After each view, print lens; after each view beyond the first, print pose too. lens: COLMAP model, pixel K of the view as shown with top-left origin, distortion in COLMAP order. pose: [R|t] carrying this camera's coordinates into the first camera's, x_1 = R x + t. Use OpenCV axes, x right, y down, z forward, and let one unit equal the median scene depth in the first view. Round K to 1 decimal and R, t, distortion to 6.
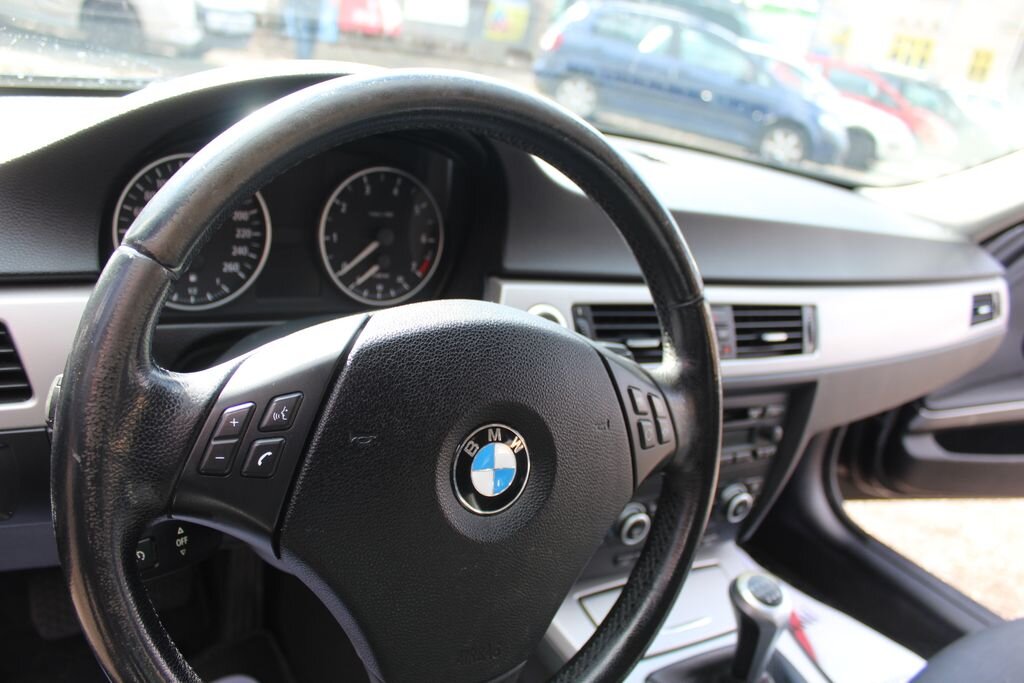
lens RADIAL K [[835.1, 0, 499.0], [0, 835.1, 341.3], [0, 0, 1]] dist [-0.163583, 0.143073]
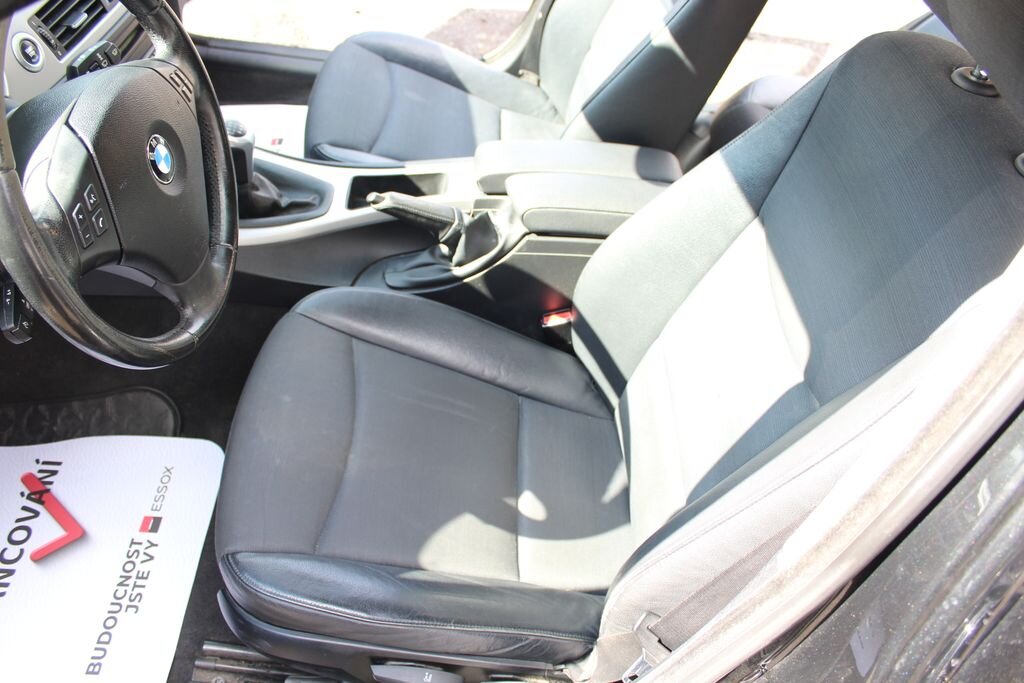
lens RADIAL K [[835.1, 0, 499.0], [0, 835.1, 341.3], [0, 0, 1]] dist [-0.163583, 0.143073]
pose [[0.583251, -0.661038, 0.472067, -0.477149], [0.253184, 0.700146, 0.667602, -0.401137], [-0.771826, -0.269860, 0.575726, -0.512801]]
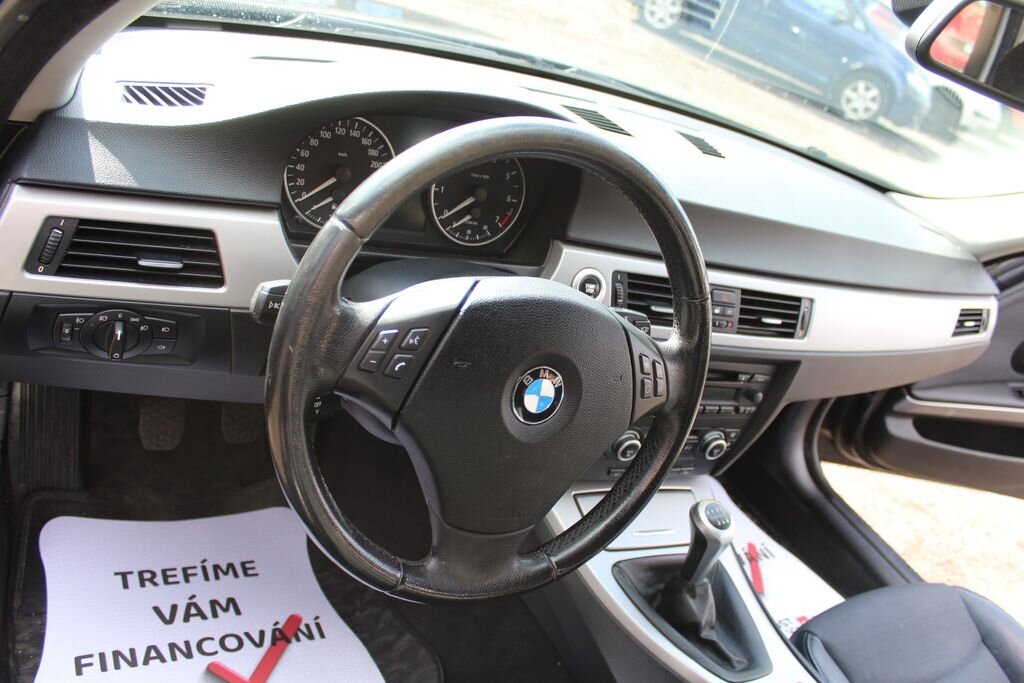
lens RADIAL K [[835.1, 0, 499.0], [0, 835.1, 341.3], [0, 0, 1]] dist [-0.163583, 0.143073]
pose [[0.982719, 0.183563, -0.023829, -0.040817], [-0.179071, 0.975381, 0.128706, -0.083545], [0.046867, -0.122215, 0.991396, -0.329228]]
